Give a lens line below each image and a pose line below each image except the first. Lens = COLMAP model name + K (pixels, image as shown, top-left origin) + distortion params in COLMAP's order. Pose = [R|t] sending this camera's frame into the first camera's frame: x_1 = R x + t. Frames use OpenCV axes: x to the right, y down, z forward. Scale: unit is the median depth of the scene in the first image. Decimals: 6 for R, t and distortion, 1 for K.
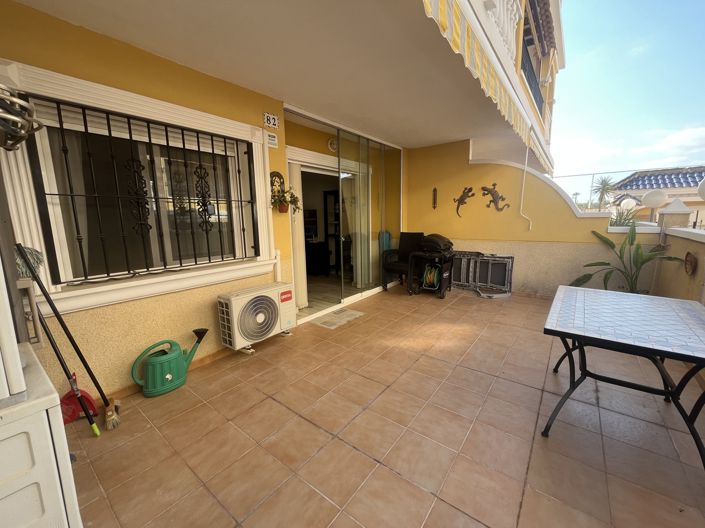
lens RADIAL K [[287.1, 0, 351.3], [0, 287.1, 264.1], [0, 0, 1]] dist [-0.004816, 0.000330]
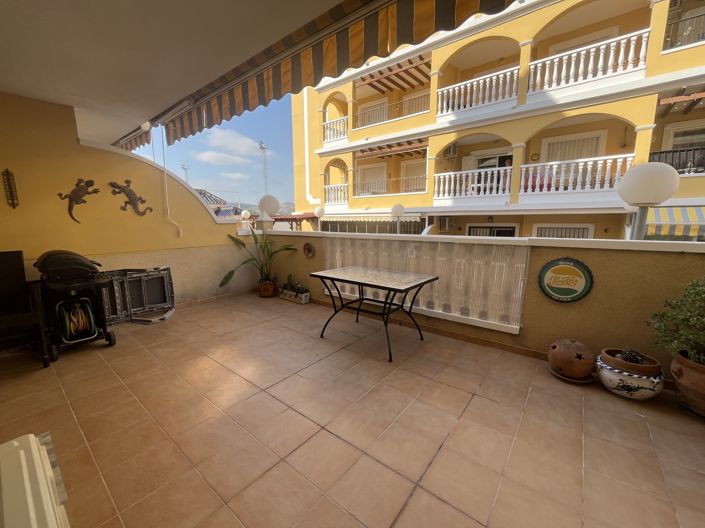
lens RADIAL K [[287.1, 0, 350.9], [0, 287.1, 264.3], [0, 0, 1]] dist [-0.004816, 0.000330]
pose [[0.017262, -0.133364, 0.990917, -0.389110], [0.166125, 0.977672, 0.128688, -0.072033], [-0.985954, 0.162394, 0.039032, 0.527548]]
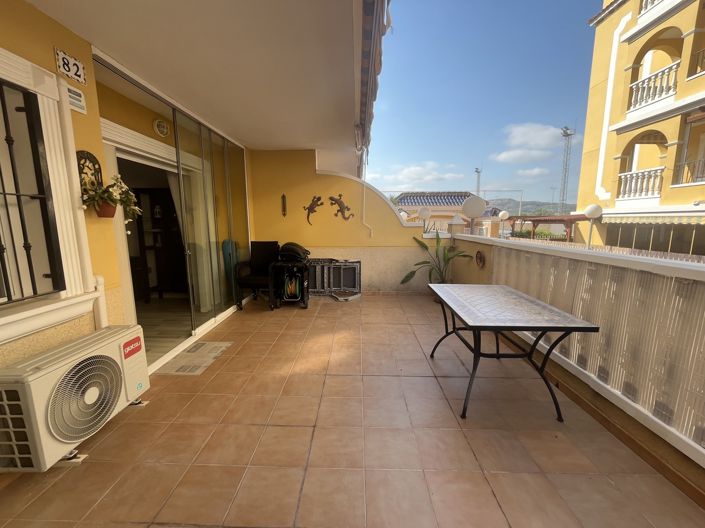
lens RADIAL K [[287.1, 0, 350.5], [0, 287.1, 264.3], [0, 0, 1]] dist [-0.004816, 0.000330]
pose [[0.807104, -0.071587, 0.586053, -0.158051], [0.084385, 0.996418, 0.005500, -0.028544], [-0.584347, 0.045016, 0.810254, 0.150565]]
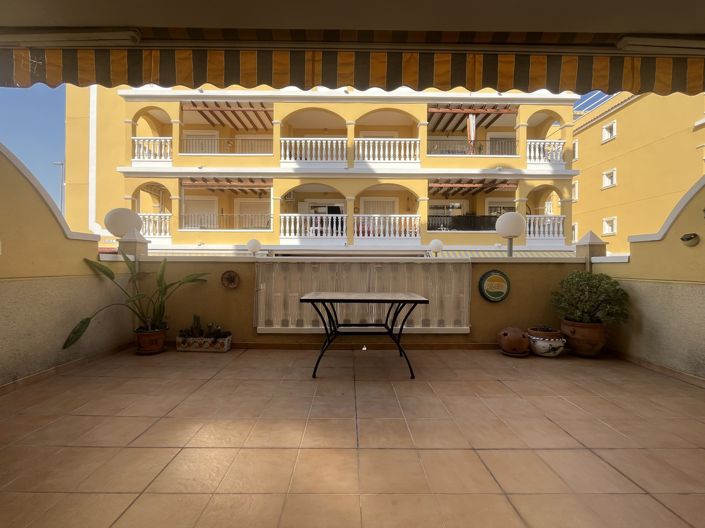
lens RADIAL K [[287.1, 0, 351.2], [0, 287.1, 264.9], [0, 0, 1]] dist [-0.004816, 0.000330]
pose [[-0.613991, 0.016032, 0.789151, -0.159788], [0.134884, 0.987218, 0.084890, -0.079468], [-0.777703, 0.158566, -0.608305, 1.028696]]
